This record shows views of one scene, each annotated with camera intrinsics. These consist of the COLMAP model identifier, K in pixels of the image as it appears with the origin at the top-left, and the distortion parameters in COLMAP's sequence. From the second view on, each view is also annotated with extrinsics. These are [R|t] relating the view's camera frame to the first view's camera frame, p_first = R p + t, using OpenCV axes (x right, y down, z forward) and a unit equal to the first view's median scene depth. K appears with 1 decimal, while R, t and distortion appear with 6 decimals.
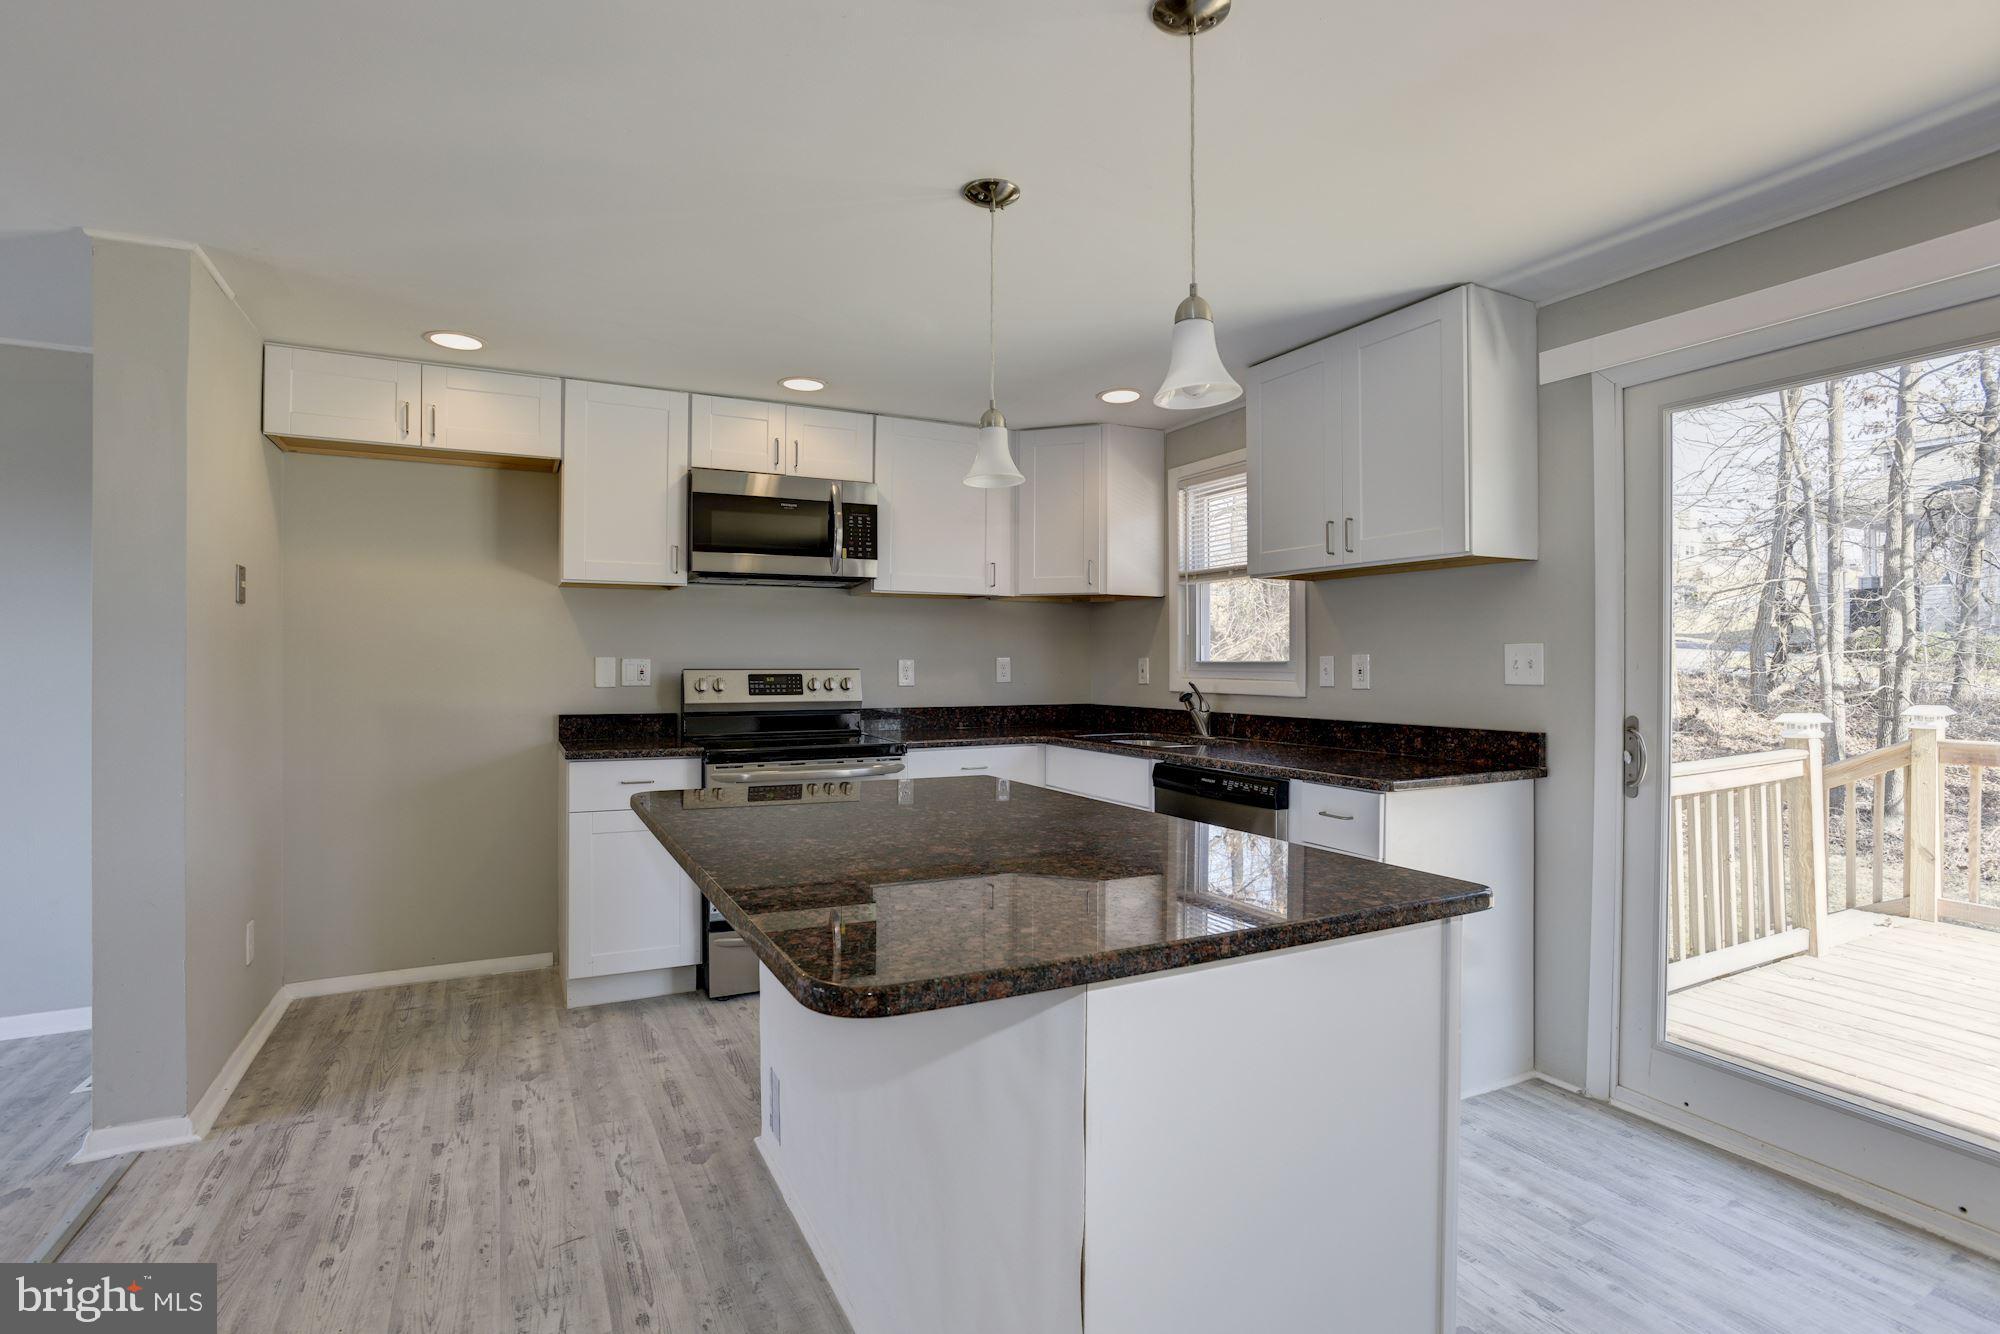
lens RADIAL K [[993.4, 0, 1036.4], [0, 993.4, 665.0], [0, 0, 1]] dist [-0.053689, 0.032007]
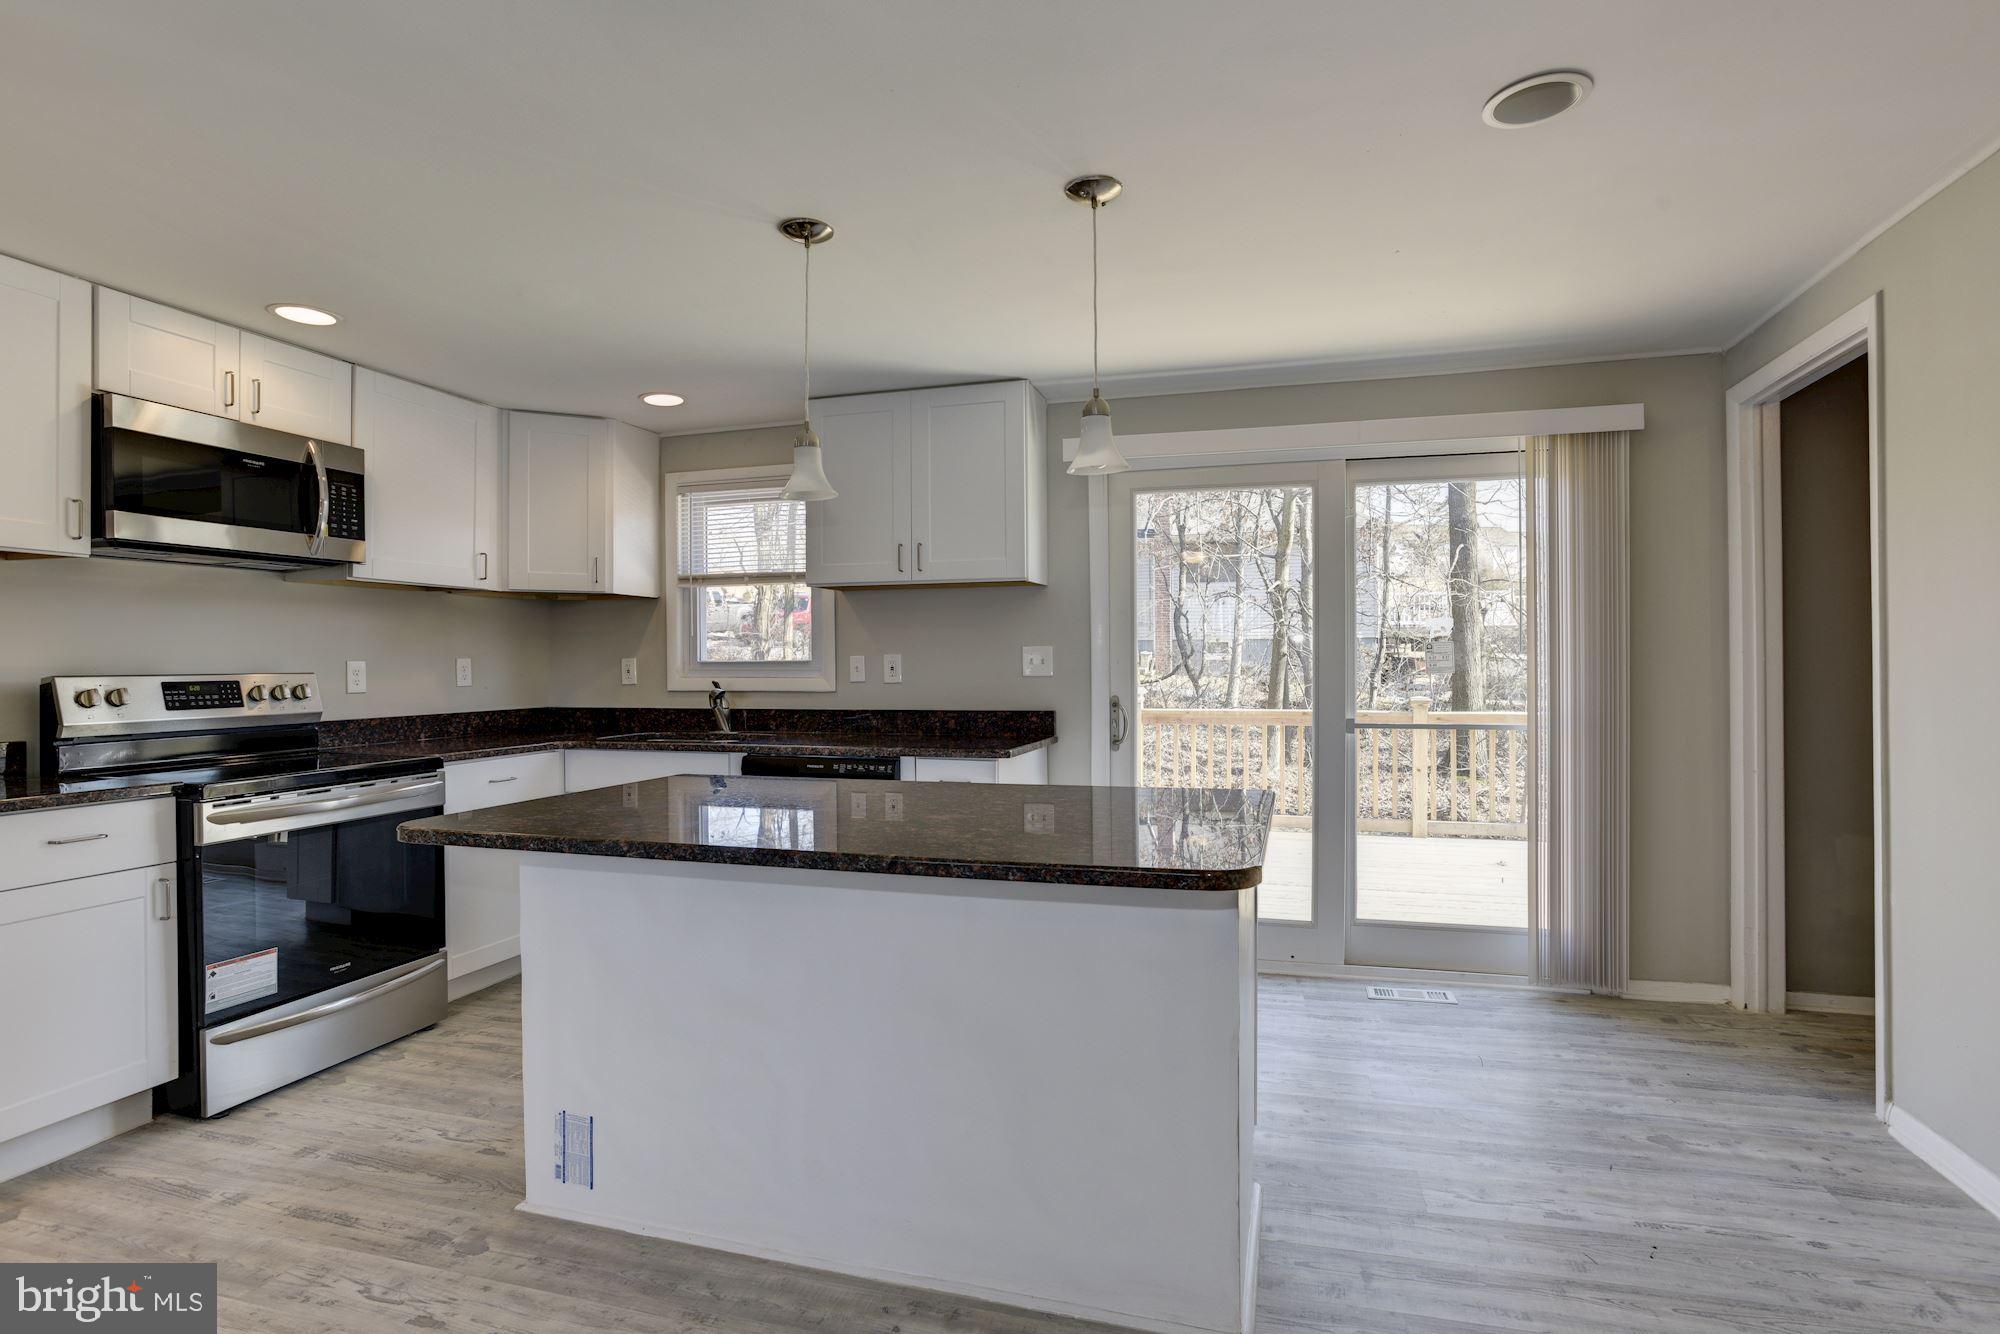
lens RADIAL K [[973.7, 0, 1026.2], [0, 973.7, 663.3], [0, 0, 1]] dist [-0.053643, 0.028621]
pose [[0.696510, -0.006818, 0.717515, -0.361695], [0.008475, 0.999963, 0.001275, -0.000056], [-0.717497, 0.005192, 0.696542, 0.047968]]
